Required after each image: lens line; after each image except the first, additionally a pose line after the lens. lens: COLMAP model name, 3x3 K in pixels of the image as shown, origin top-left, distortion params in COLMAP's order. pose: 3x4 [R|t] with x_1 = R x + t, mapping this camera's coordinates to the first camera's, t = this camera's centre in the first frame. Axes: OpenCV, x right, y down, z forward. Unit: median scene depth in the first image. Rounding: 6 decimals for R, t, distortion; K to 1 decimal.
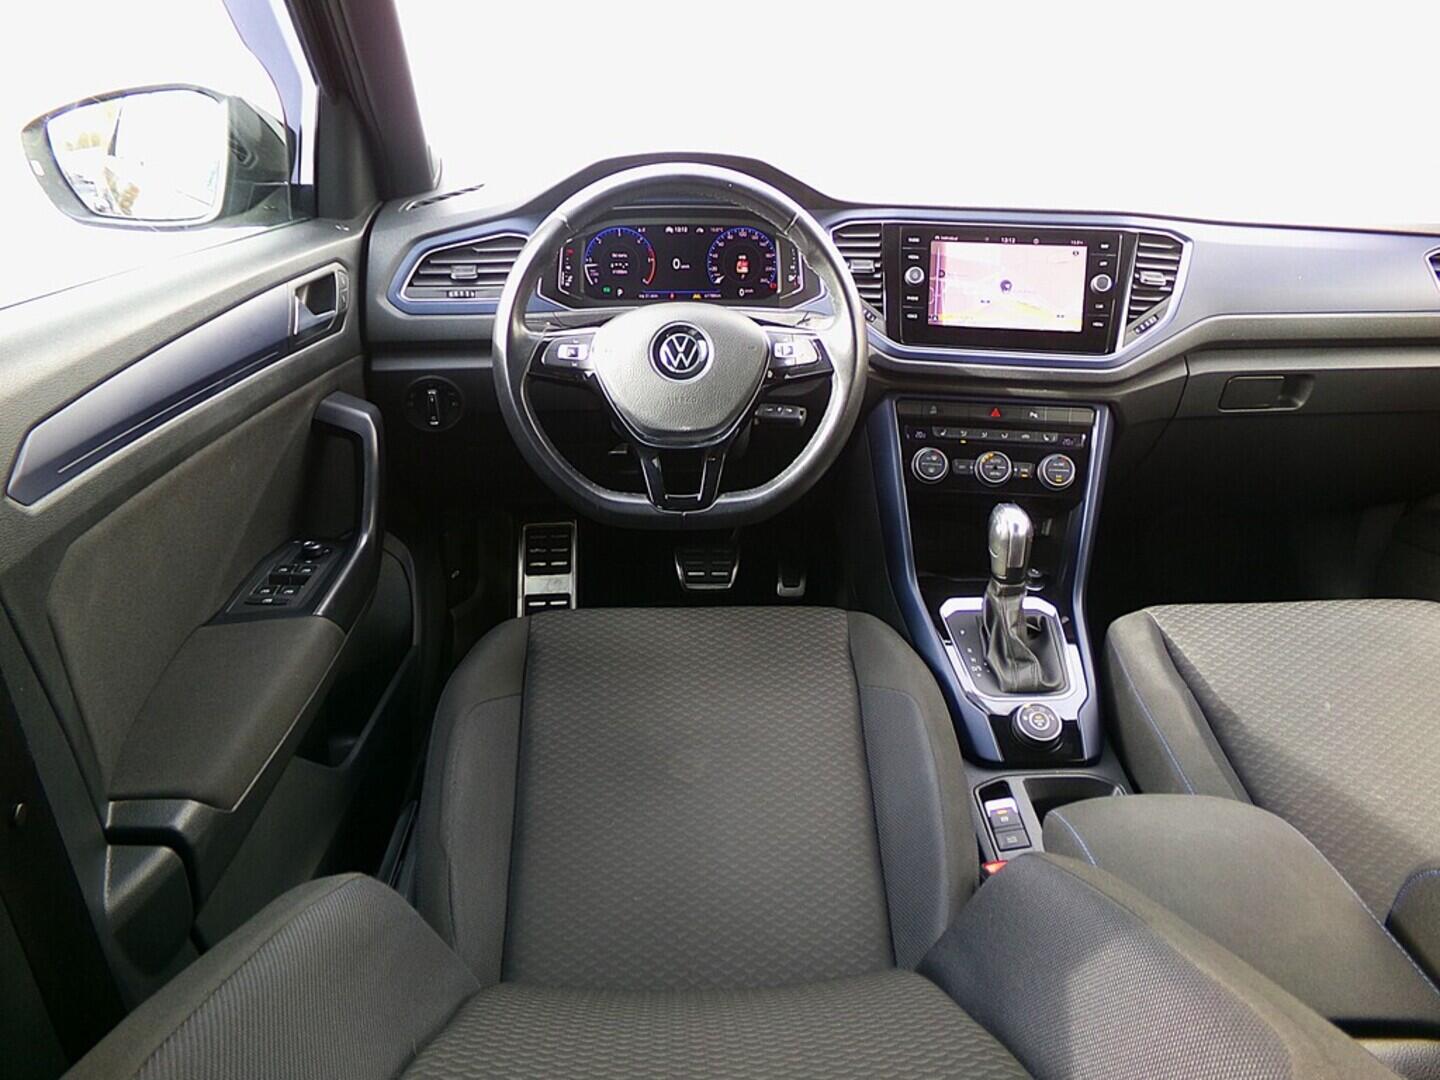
lens RADIAL K [[1030.0, 0, 720.0], [0, 1030.0, 540.0], [0, 0, 1]] dist [-0.158429, 0.361432]
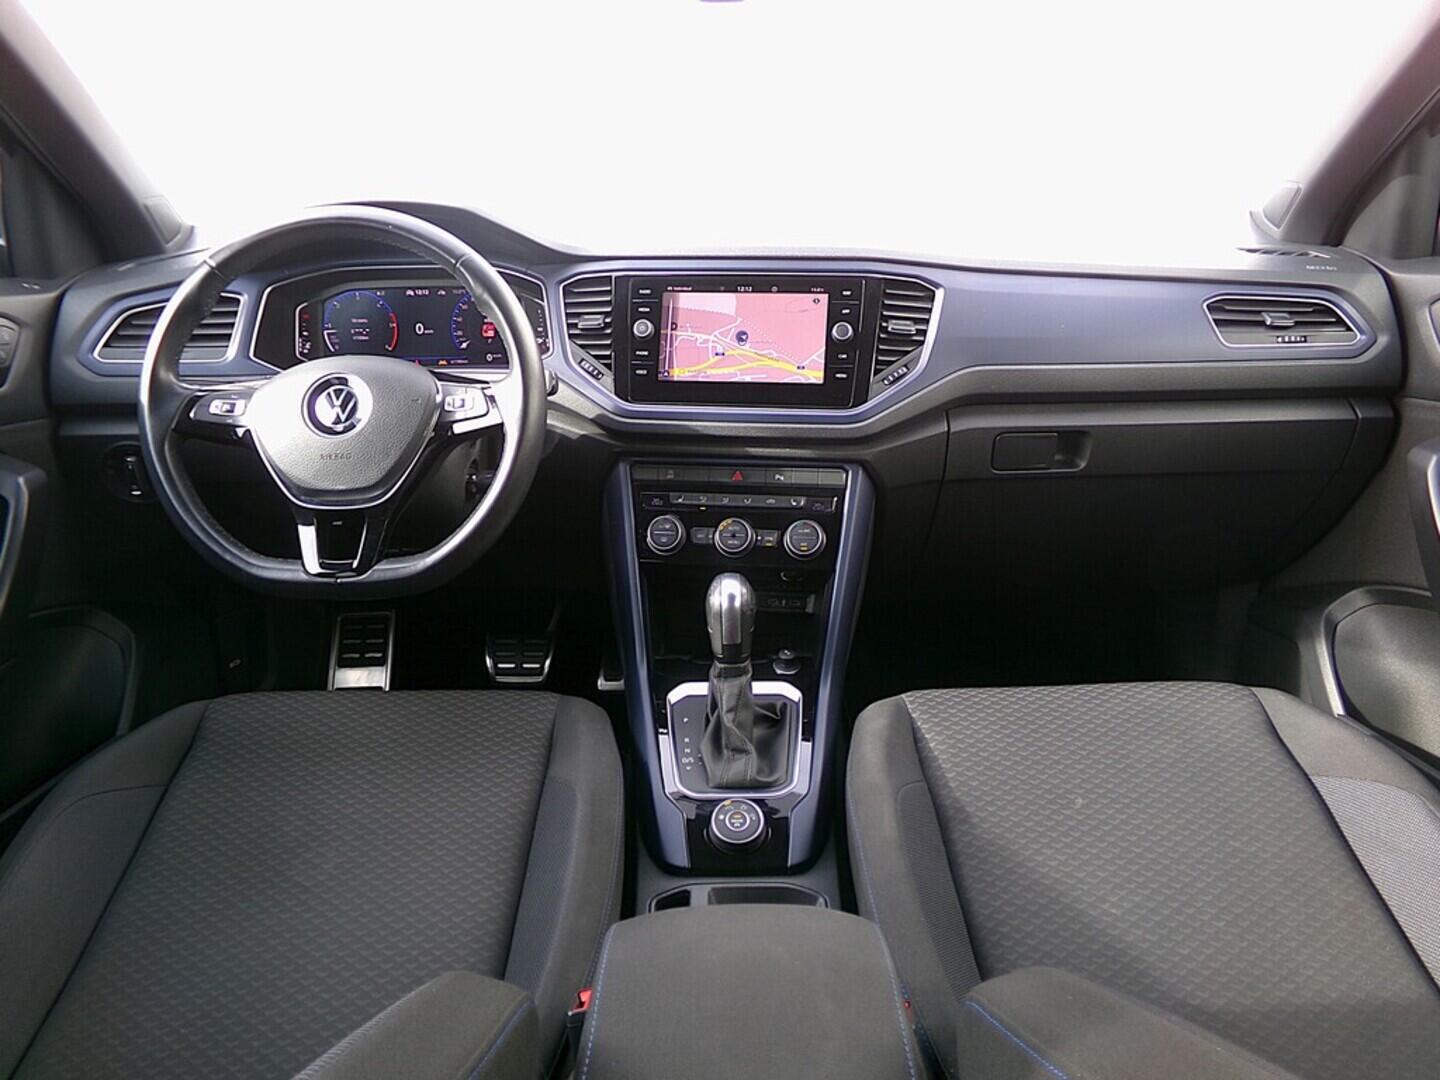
lens RADIAL K [[1030.0, 0, 720.0], [0, 1030.0, 540.0], [0, 0, 1]] dist [-0.158429, 0.361432]
pose [[0.999116, -0.006439, -0.041554, 0.298638], [0.001605, 0.993325, -0.115335, 0.037583], [0.042019, 0.115167, 0.992457, 0.103746]]
